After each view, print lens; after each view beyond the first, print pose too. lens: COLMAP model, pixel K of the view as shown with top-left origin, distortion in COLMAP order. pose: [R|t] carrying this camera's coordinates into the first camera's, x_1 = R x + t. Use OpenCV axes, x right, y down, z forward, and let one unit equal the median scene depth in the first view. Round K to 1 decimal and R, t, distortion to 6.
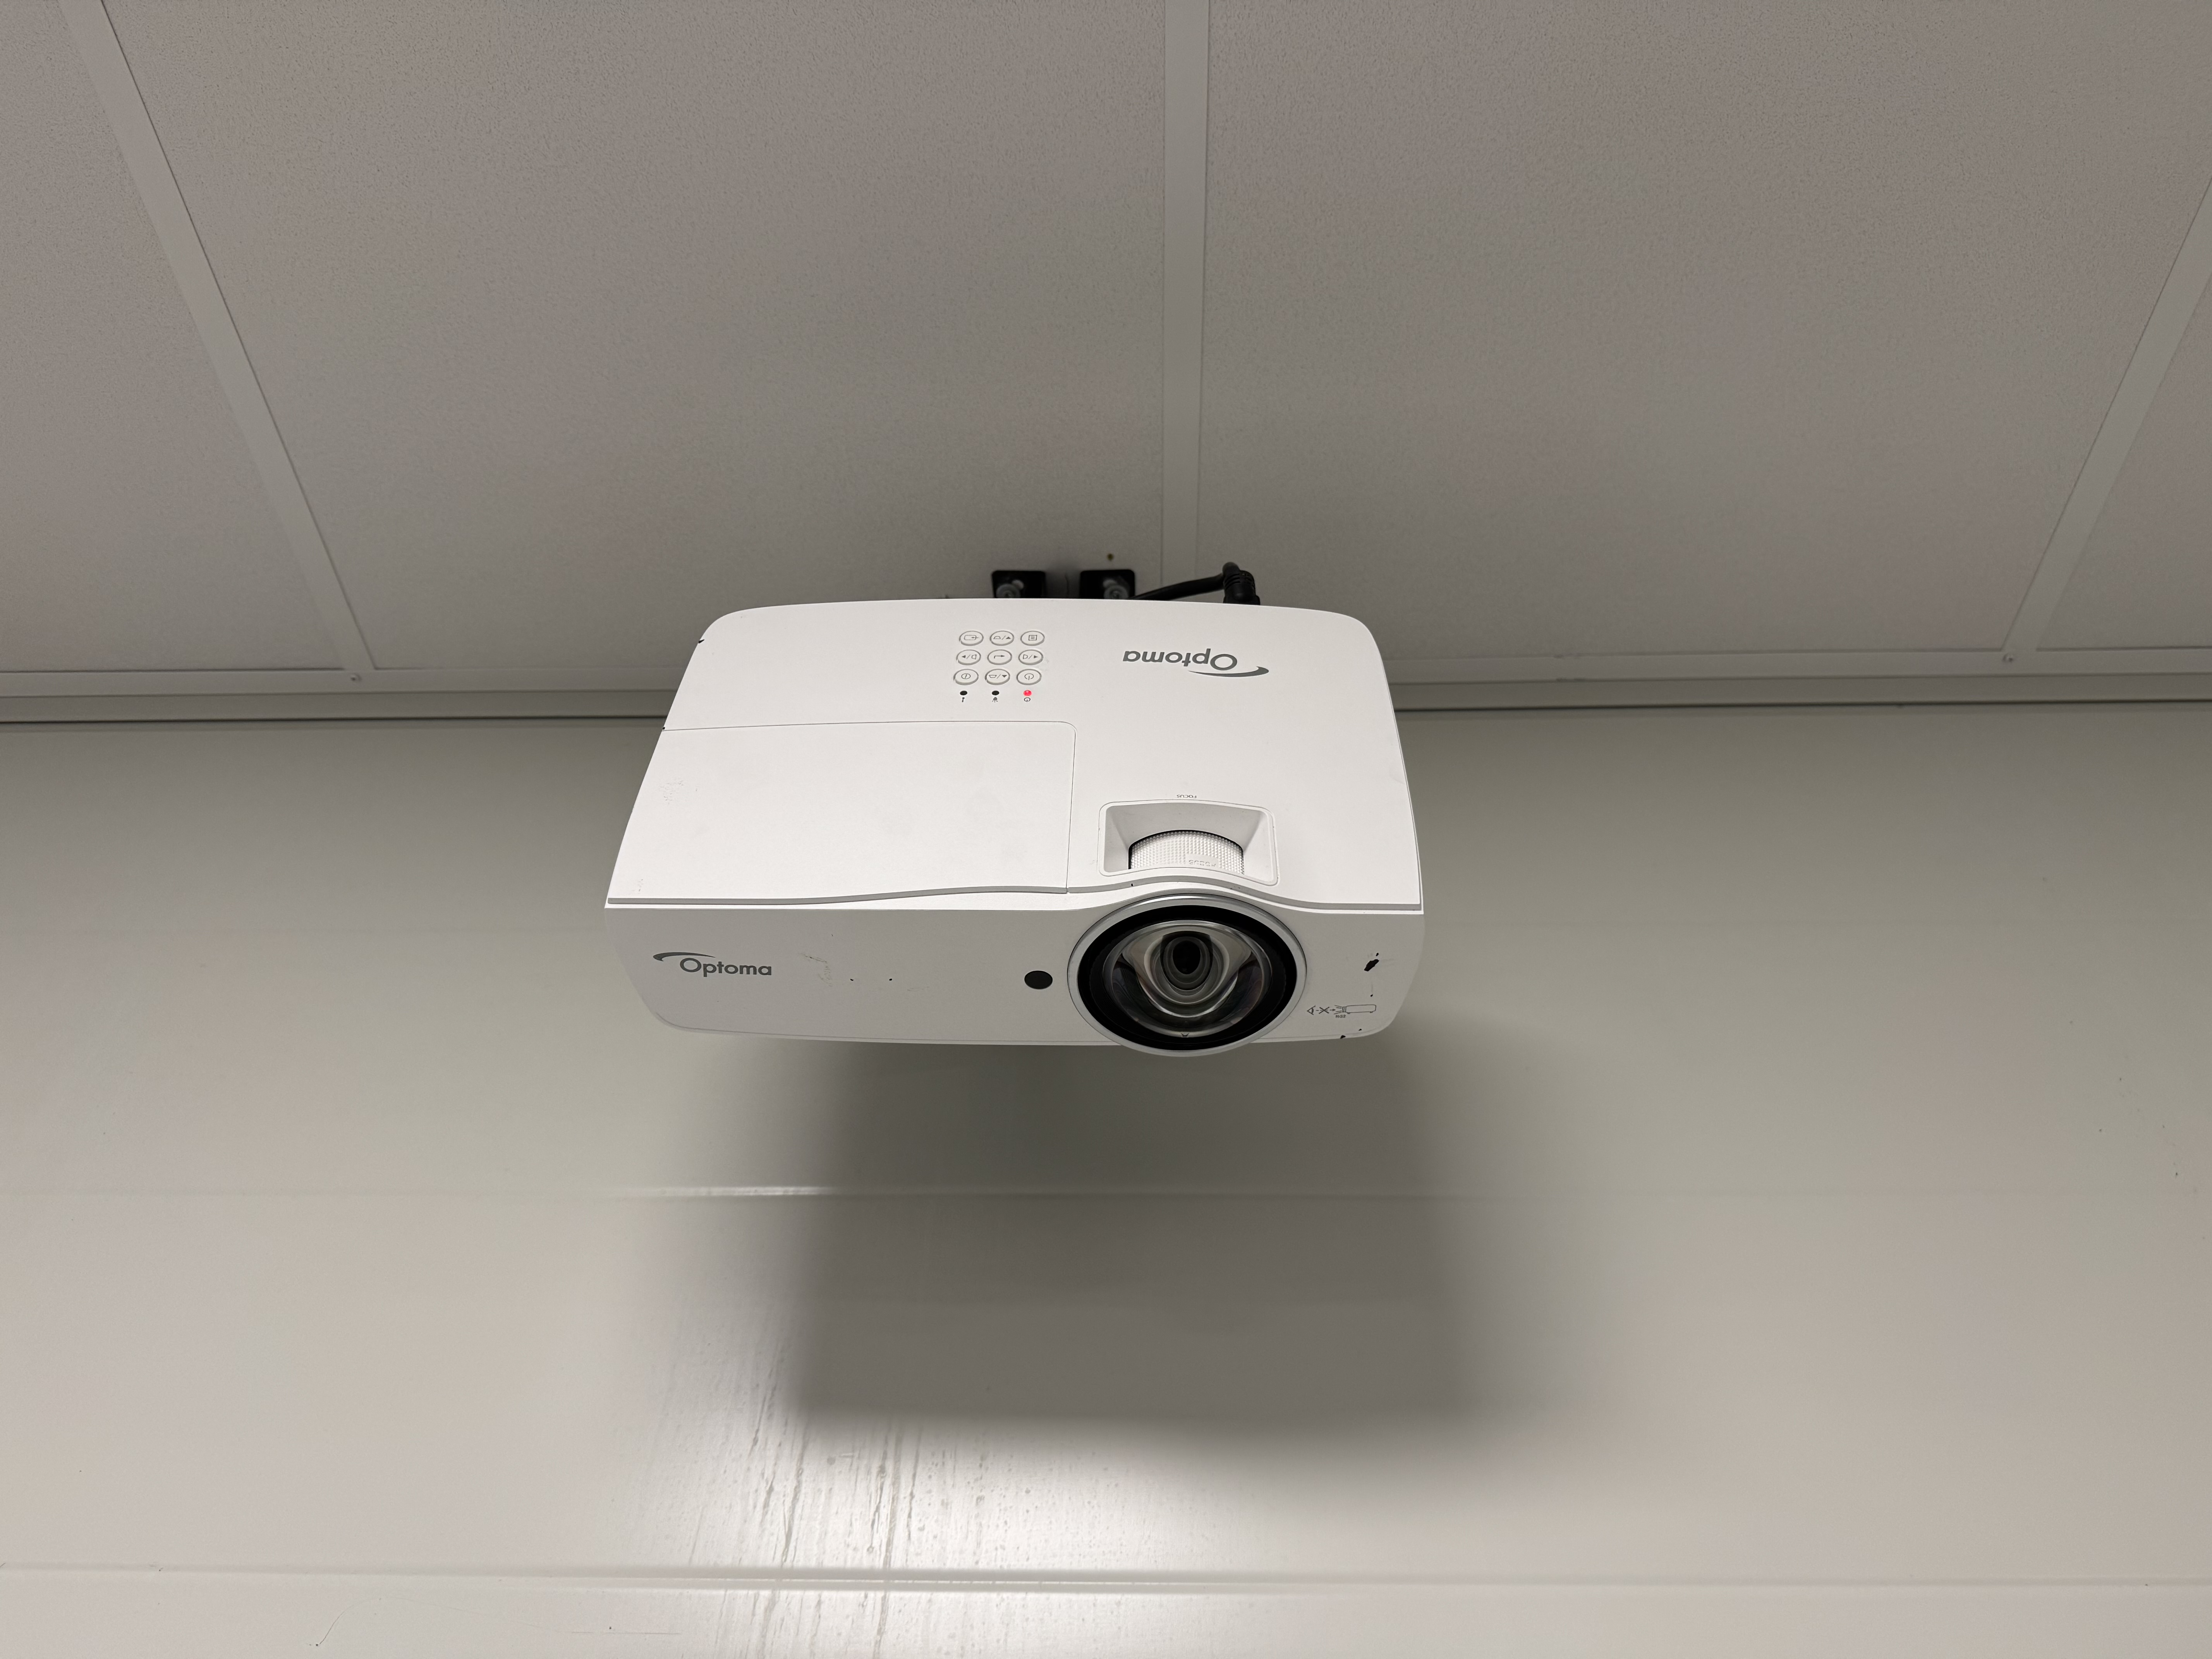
lens RADIAL K [[1548.7, 0, 1110.5], [0, 1548.7, 853.6], [0, 0, 1]] dist [0.168304, -0.287592]
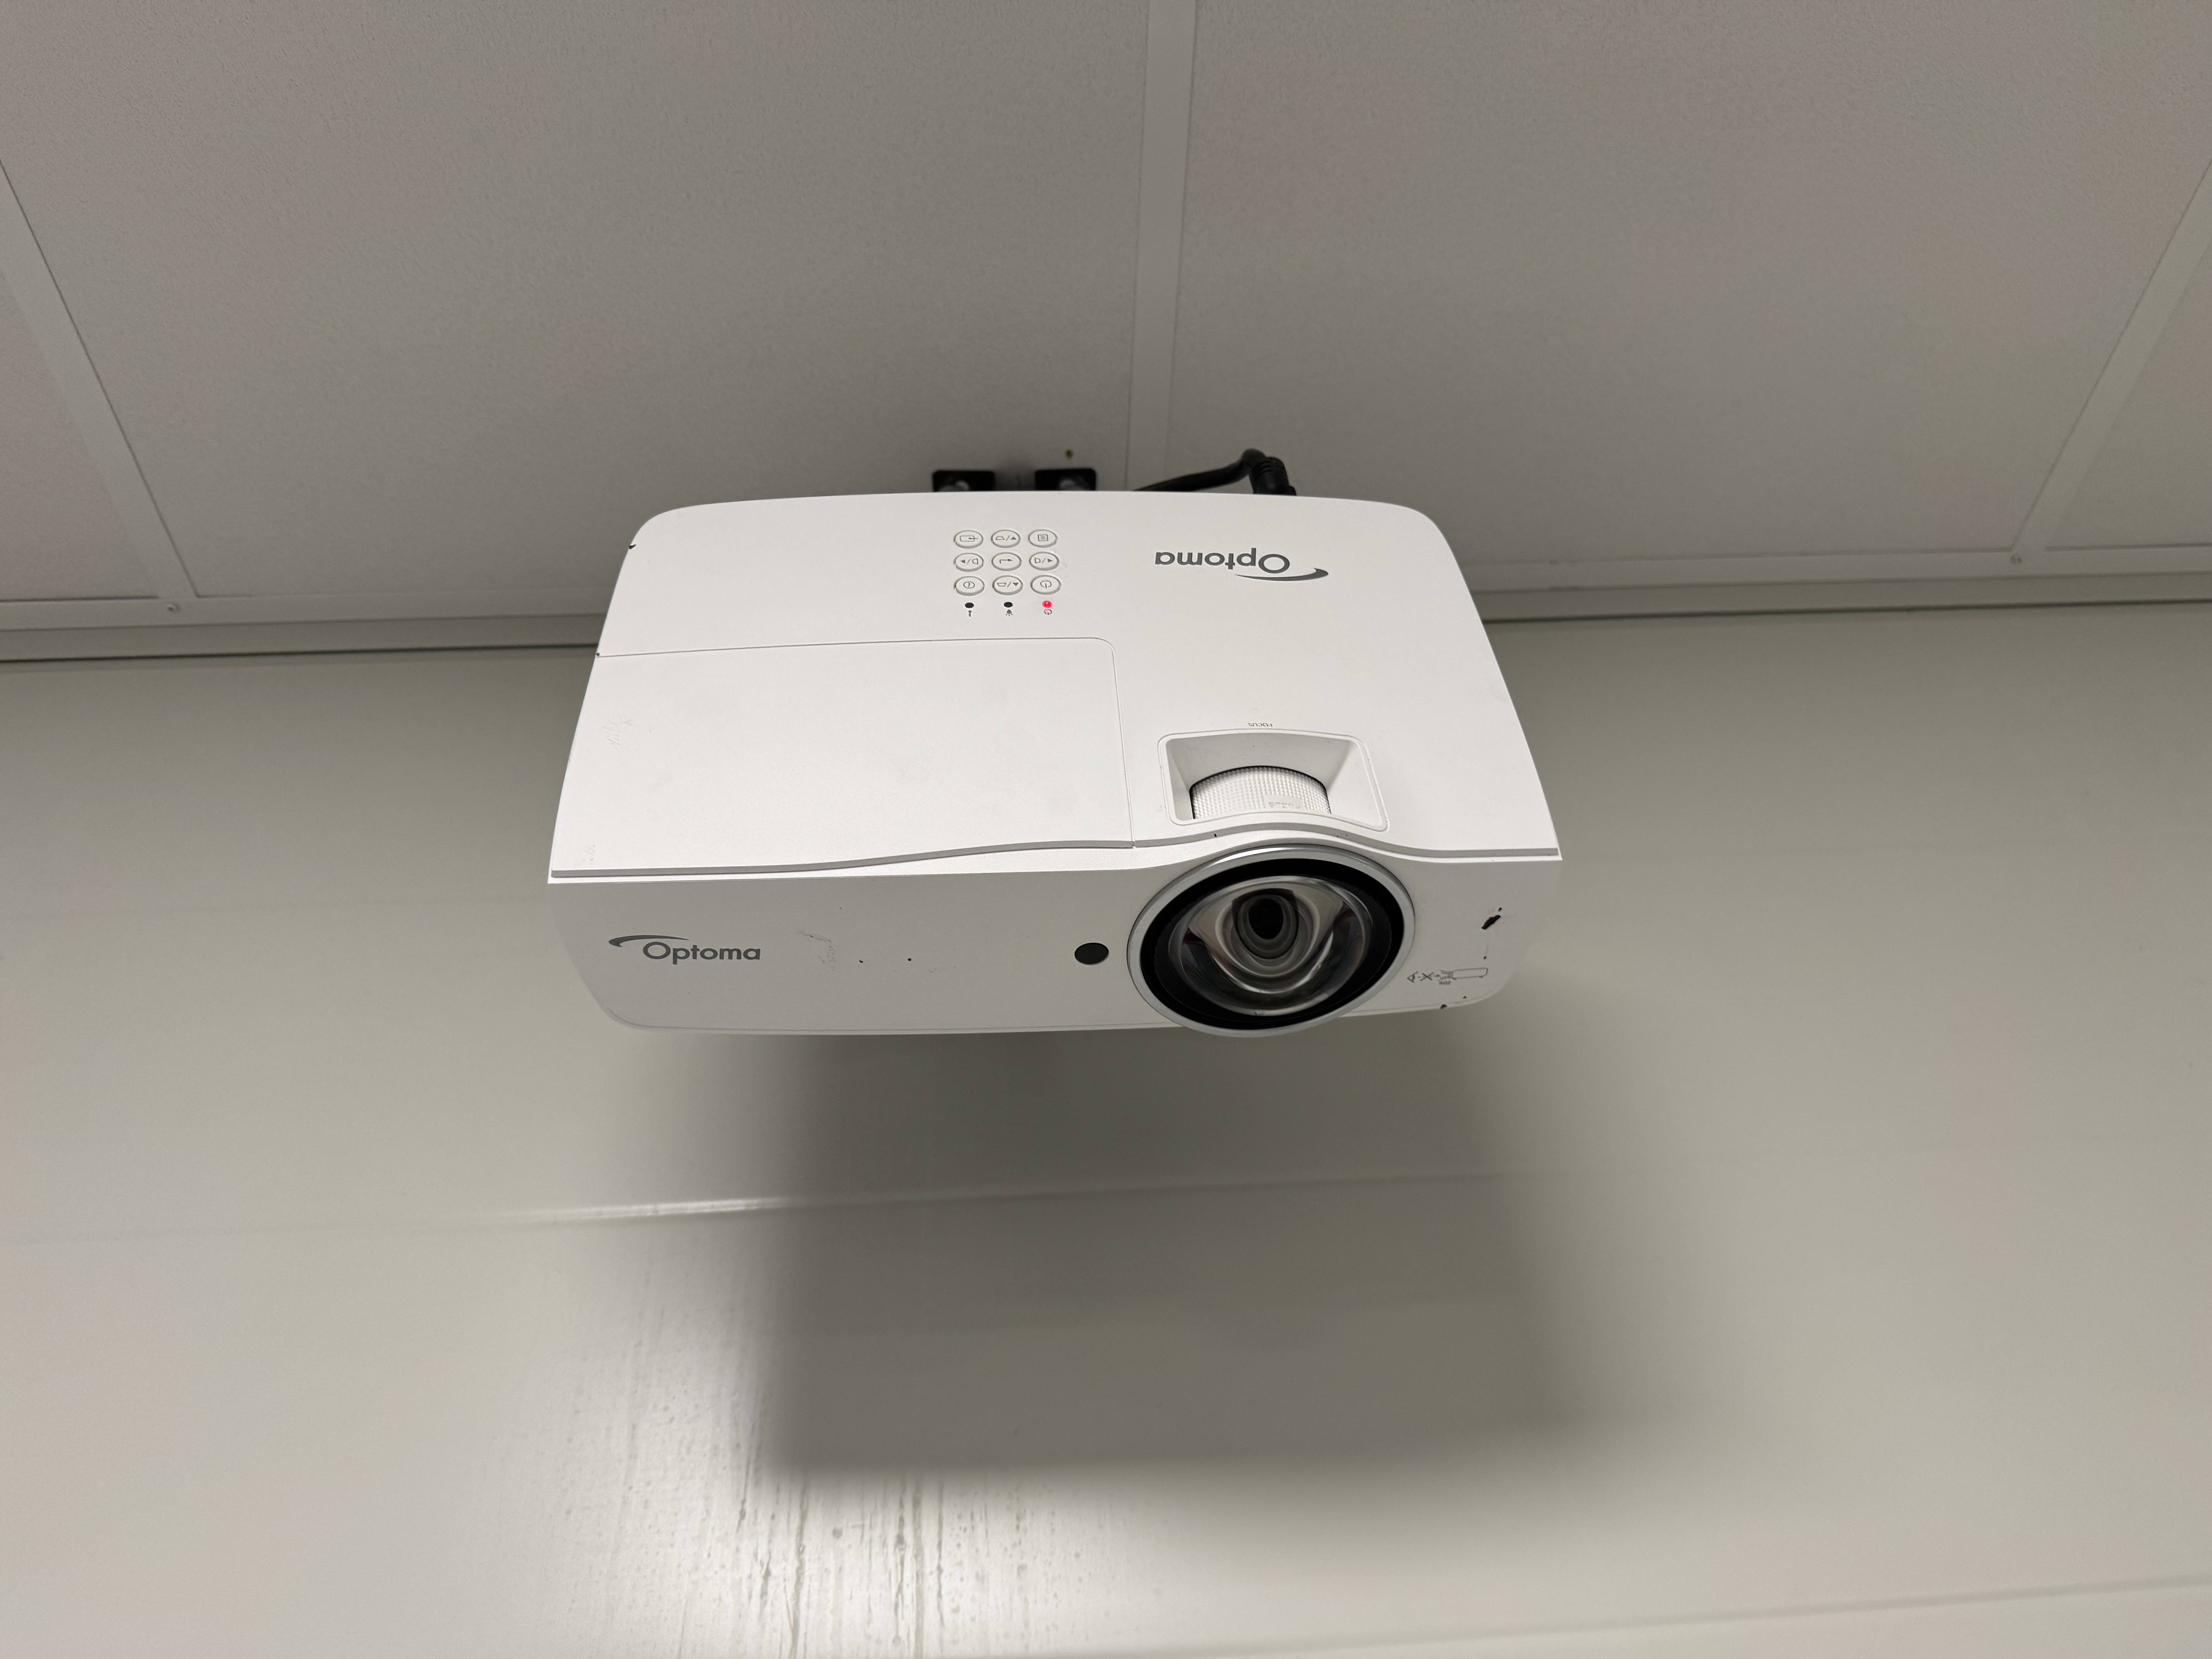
lens RADIAL K [[1570.8, 0, 1105.4], [0, 1570.8, 834.4], [0, 0, 1]] dist [0.119729, -0.190696]
pose [[0.995130, -0.029436, 0.094074, -0.104201], [0.026441, 0.999108, 0.032928, -0.007734], [-0.094959, -0.030280, 0.995021, 0.159242]]
